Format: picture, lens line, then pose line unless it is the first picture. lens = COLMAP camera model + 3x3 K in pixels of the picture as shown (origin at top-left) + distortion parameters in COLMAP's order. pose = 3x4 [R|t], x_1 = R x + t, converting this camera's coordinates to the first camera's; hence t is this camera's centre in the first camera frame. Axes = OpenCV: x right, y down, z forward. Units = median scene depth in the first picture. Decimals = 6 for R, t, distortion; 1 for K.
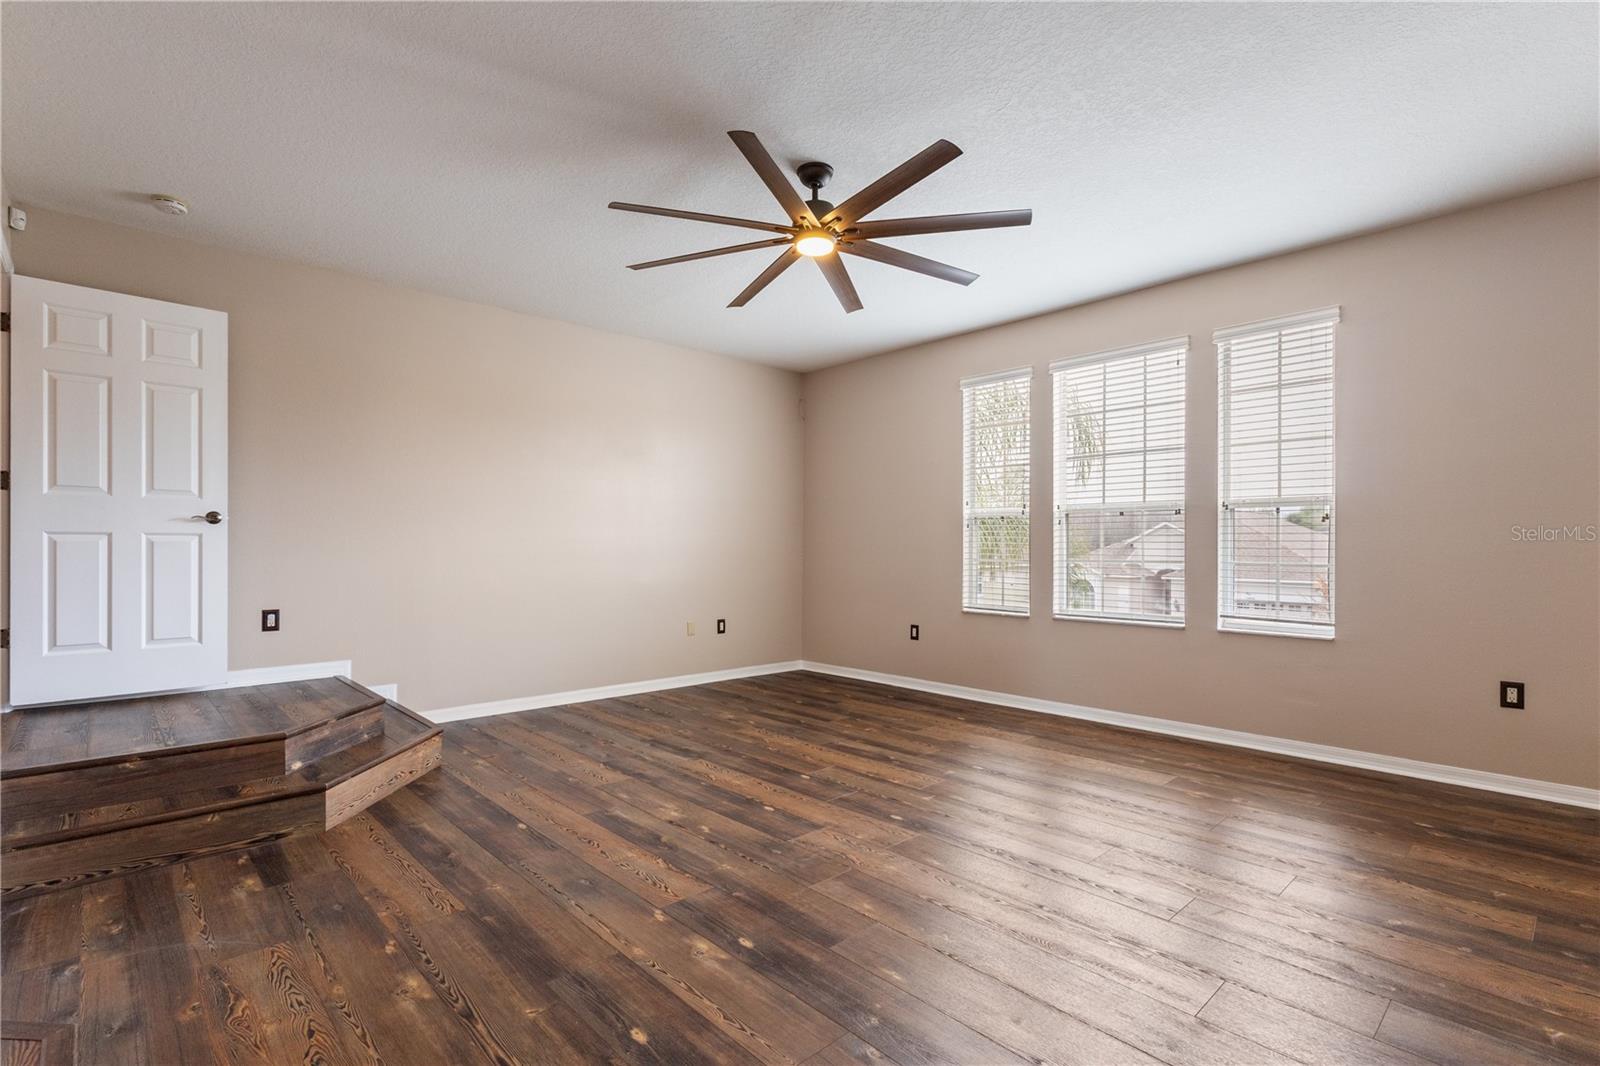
lens RADIAL K [[742.8, 0, 793.2], [0, 742.8, 541.5], [0, 0, 1]] dist [0.007208, -0.002670]
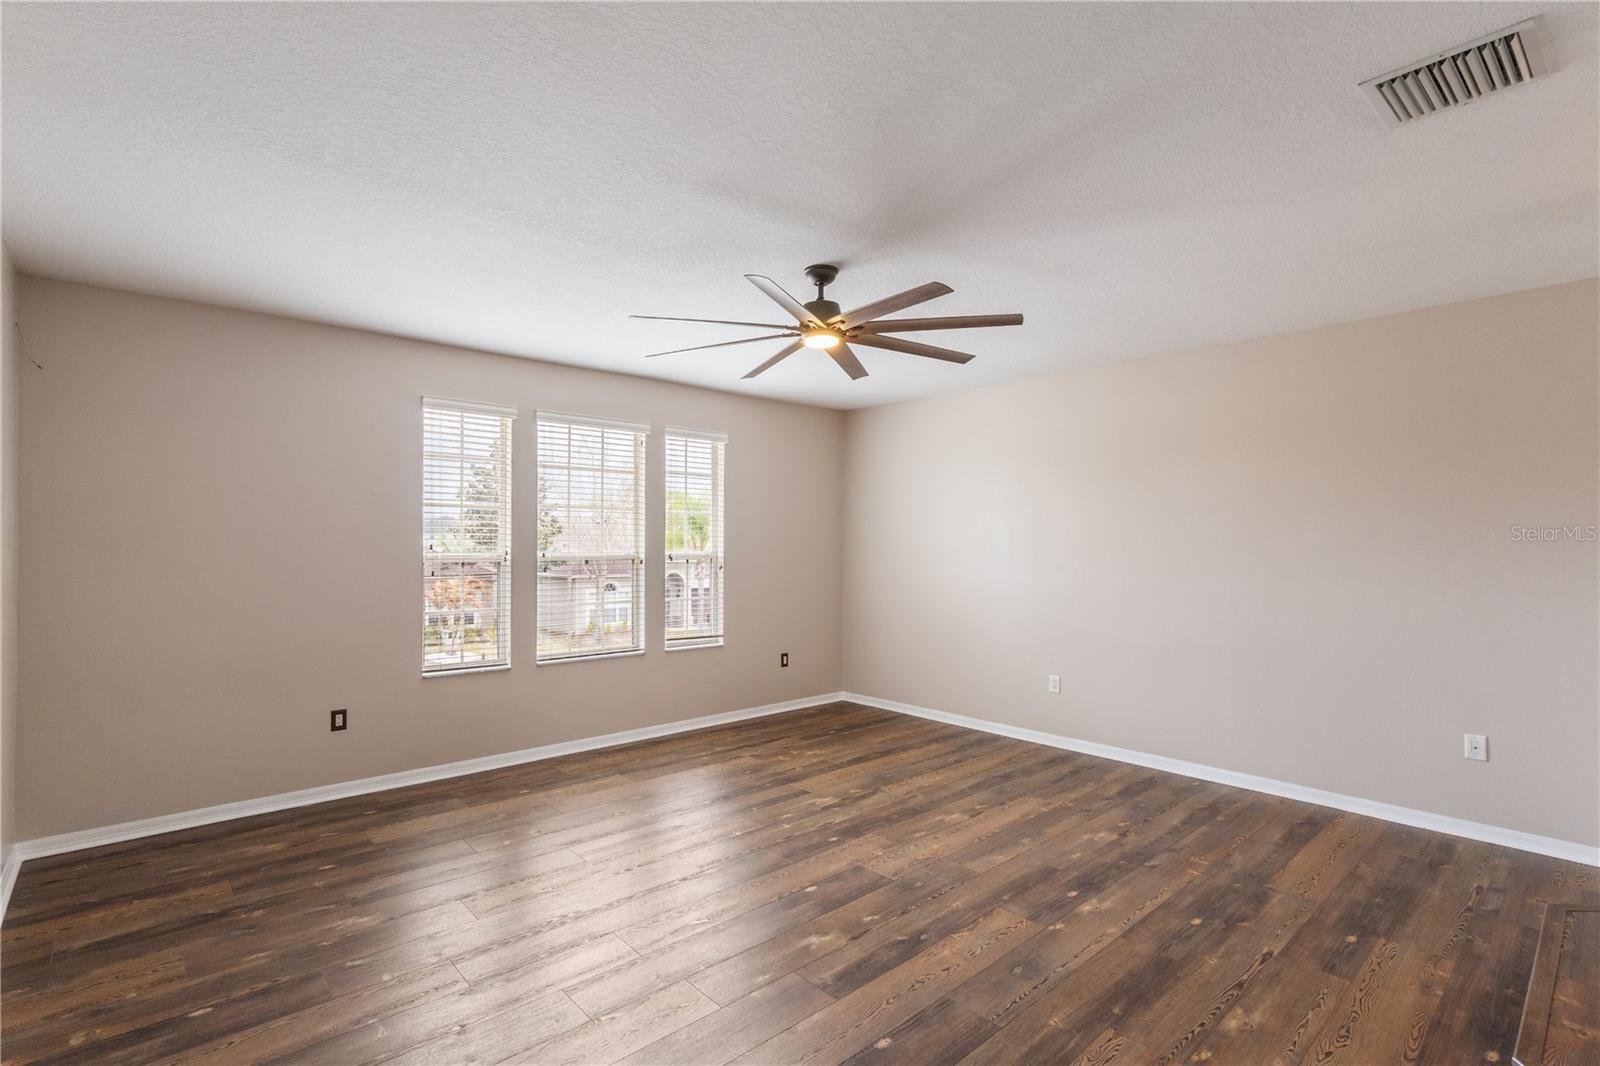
lens RADIAL K [[742.8, 0, 793.2], [0, 742.8, 540.2], [0, 0, 1]] dist [0.007208, -0.002670]
pose [[0.023098, 0.005991, 0.999715, -1.117327], [-0.011125, 0.999922, -0.005735, -0.109743], [-0.999671, -0.010989, 0.023163, 1.089896]]
